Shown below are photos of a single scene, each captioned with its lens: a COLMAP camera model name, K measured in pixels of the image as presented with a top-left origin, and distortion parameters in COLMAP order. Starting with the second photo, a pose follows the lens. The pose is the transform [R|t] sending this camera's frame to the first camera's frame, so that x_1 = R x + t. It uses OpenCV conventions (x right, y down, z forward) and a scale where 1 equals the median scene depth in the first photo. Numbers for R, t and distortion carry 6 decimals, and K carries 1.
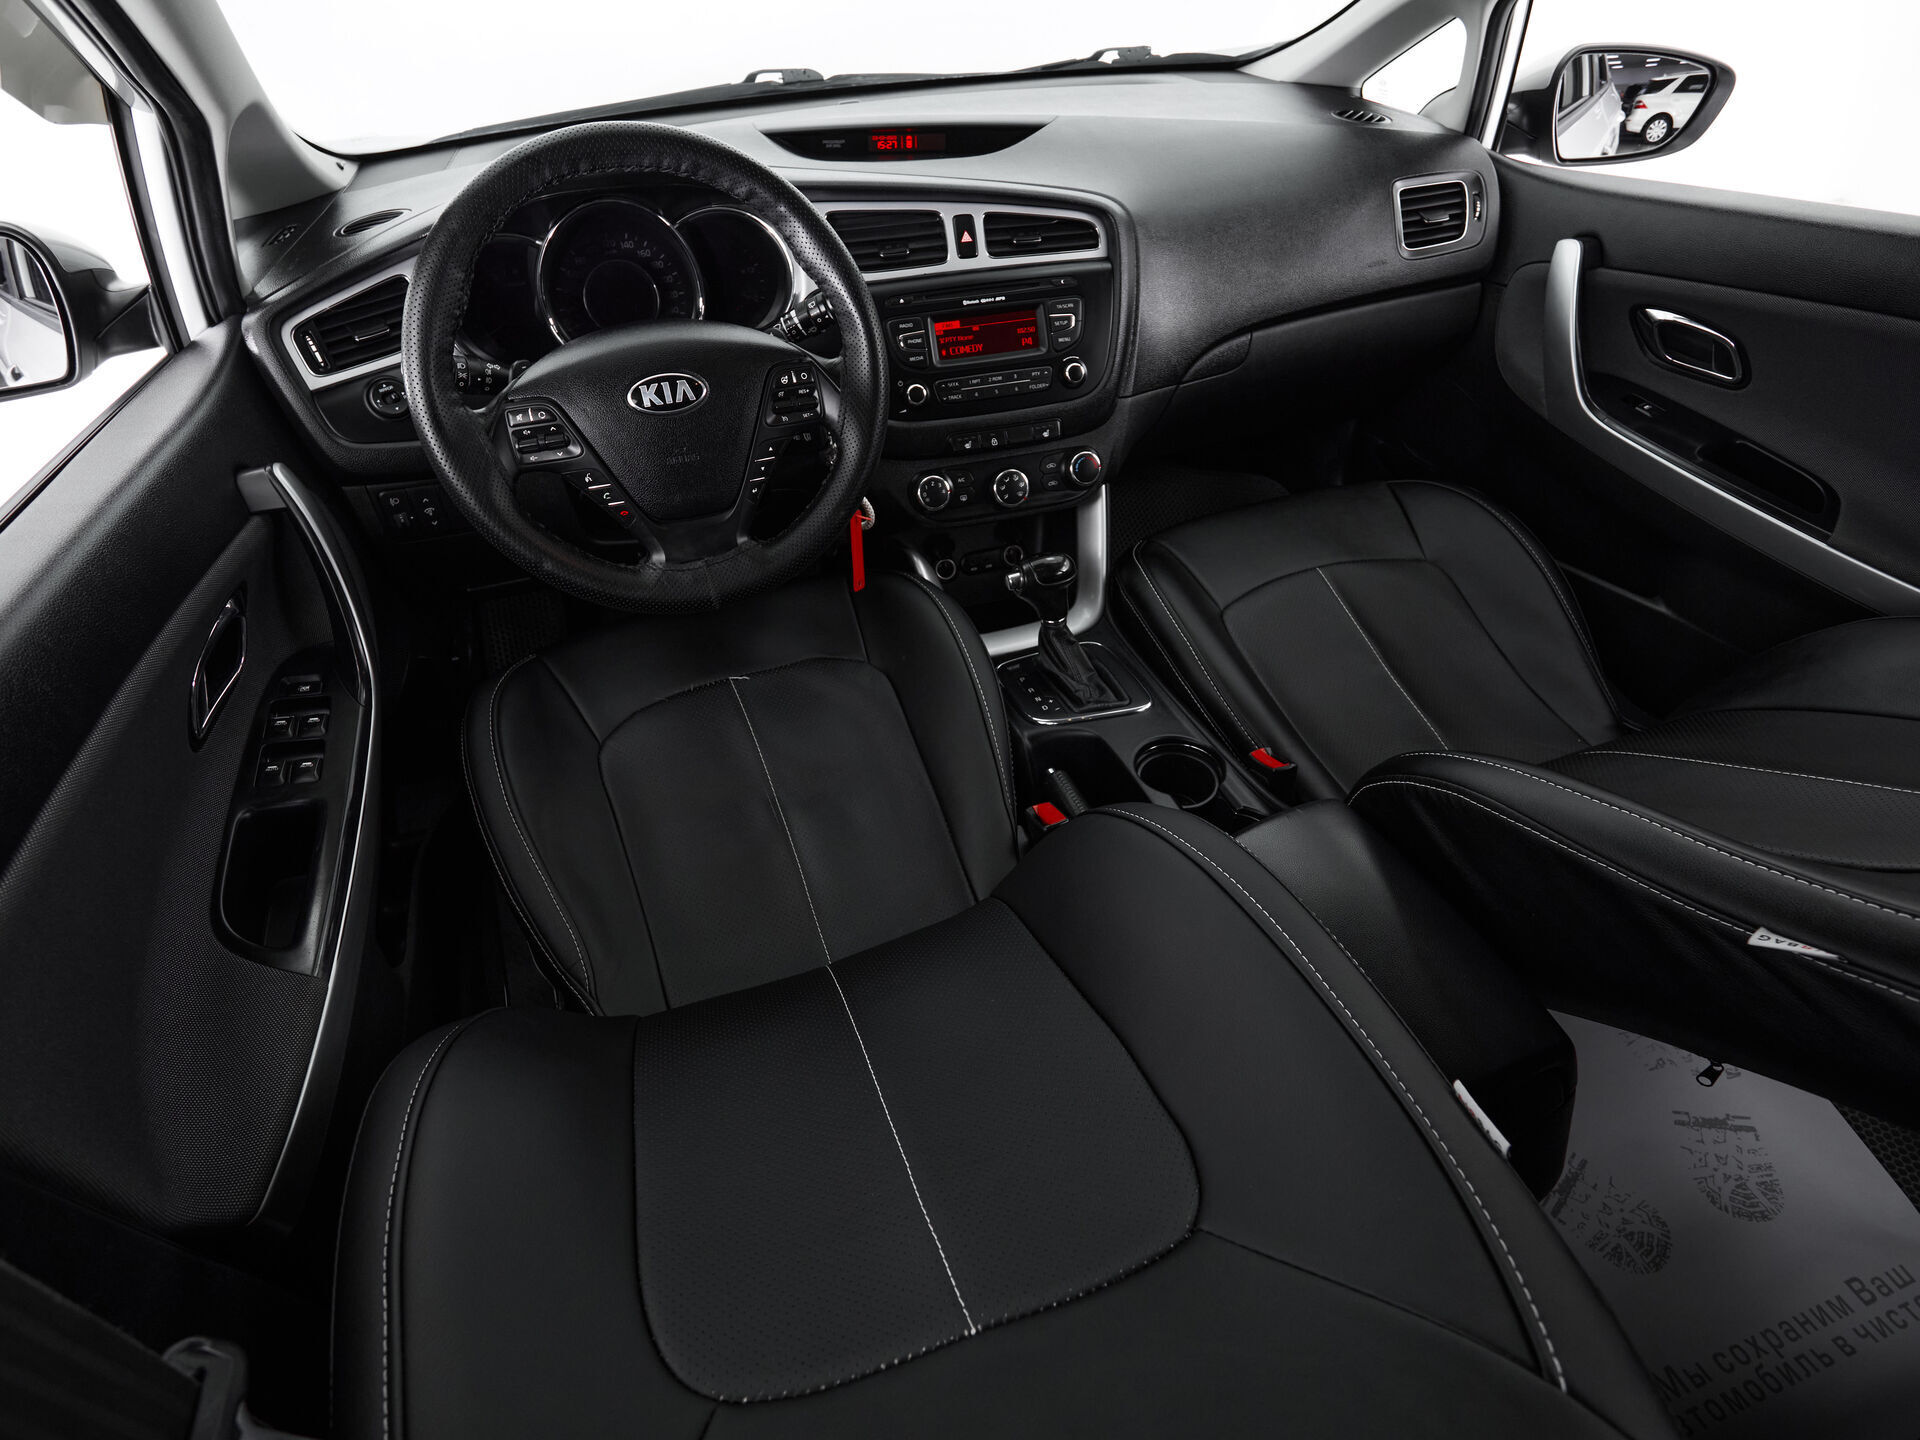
lens RADIAL K [[1017.4, 0, 960.0], [0, 1017.4, 720.0], [0, 0, 1]] dist [-0.001908, -0.000335]
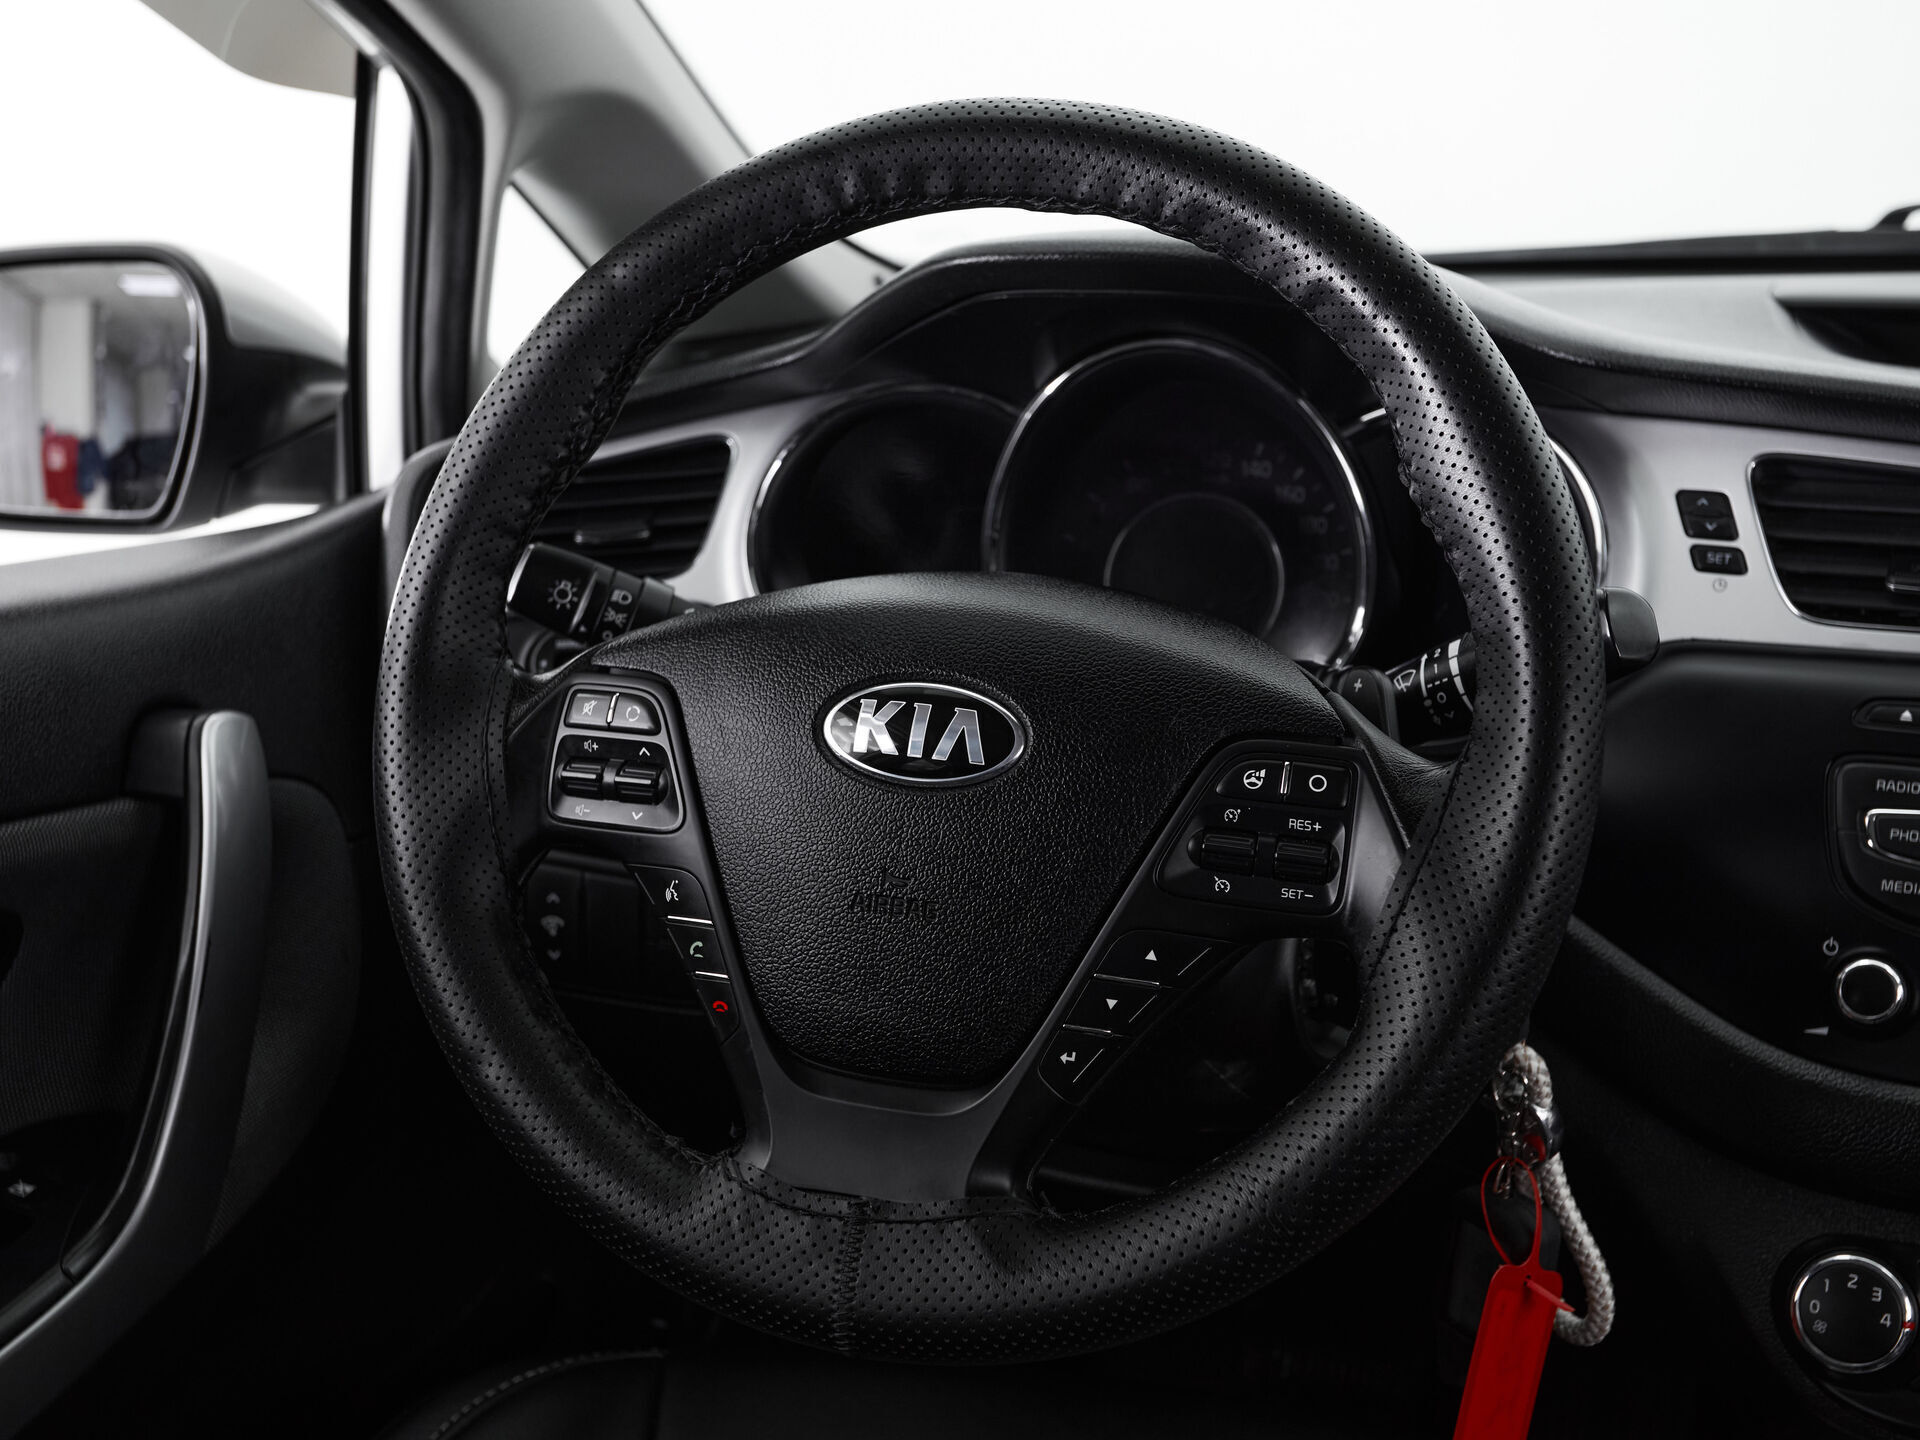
lens RADIAL K [[2477.3, 0, 916.4], [0, 2477.3, 725.0], [0, 0, 1]] dist [0.006558, 0.111876]
pose [[0.756587, 0.184273, -0.627391, 0.193109], [-0.425502, 0.867284, -0.258391, -0.069025], [0.496512, 0.462452, 0.734584, 0.255041]]
